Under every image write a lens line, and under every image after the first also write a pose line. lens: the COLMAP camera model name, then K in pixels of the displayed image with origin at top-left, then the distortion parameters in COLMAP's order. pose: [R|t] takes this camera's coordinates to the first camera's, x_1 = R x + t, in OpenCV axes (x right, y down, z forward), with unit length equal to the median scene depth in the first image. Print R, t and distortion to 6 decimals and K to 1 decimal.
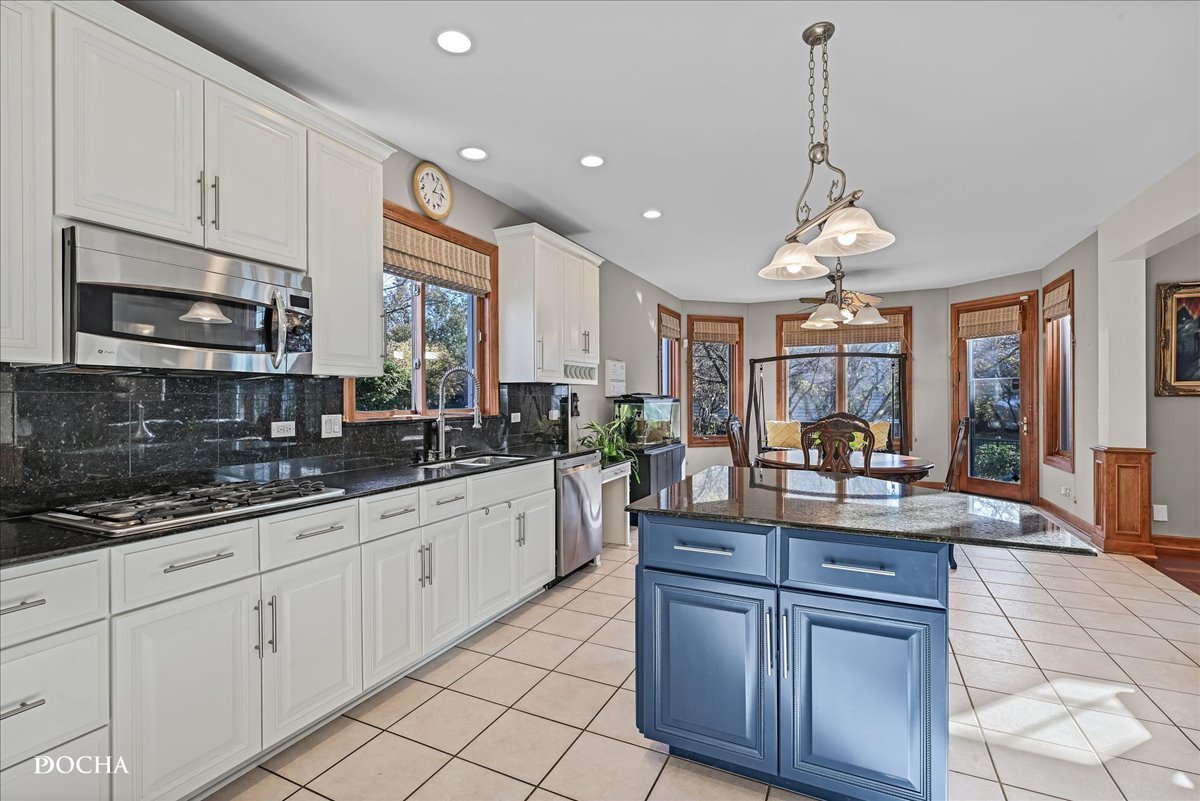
lens RADIAL K [[548.4, 0, 594.3], [0, 548.4, 398.2], [0, 0, 1]] dist [-0.000446, -0.000185]
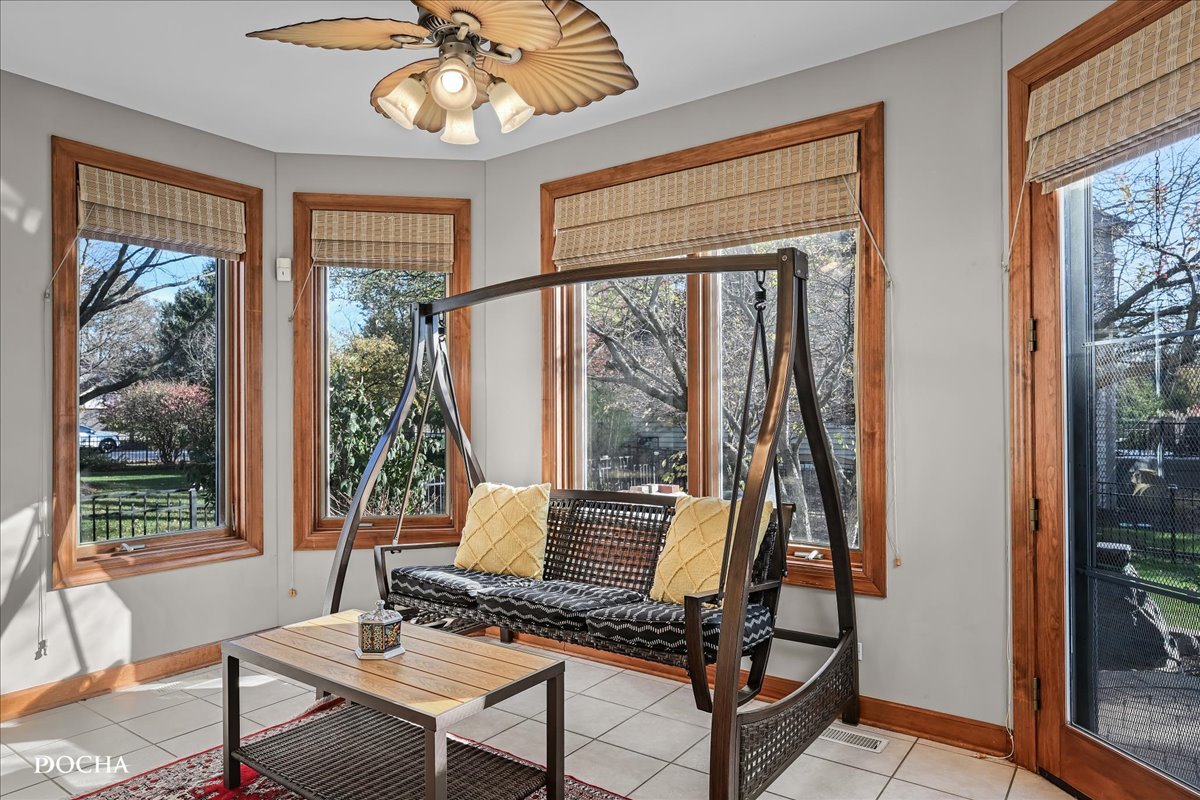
lens RADIAL K [[742.7, 0, 596.8], [0, 742.7, 409.5], [0, 0, 1]] dist [-0.003811, -0.000644]
pose [[0.984789, -0.004113, -0.173705, 0.748553], [0.003278, 0.999982, -0.005097, -0.003694], [0.173723, 0.004450, 0.984784, 0.881068]]
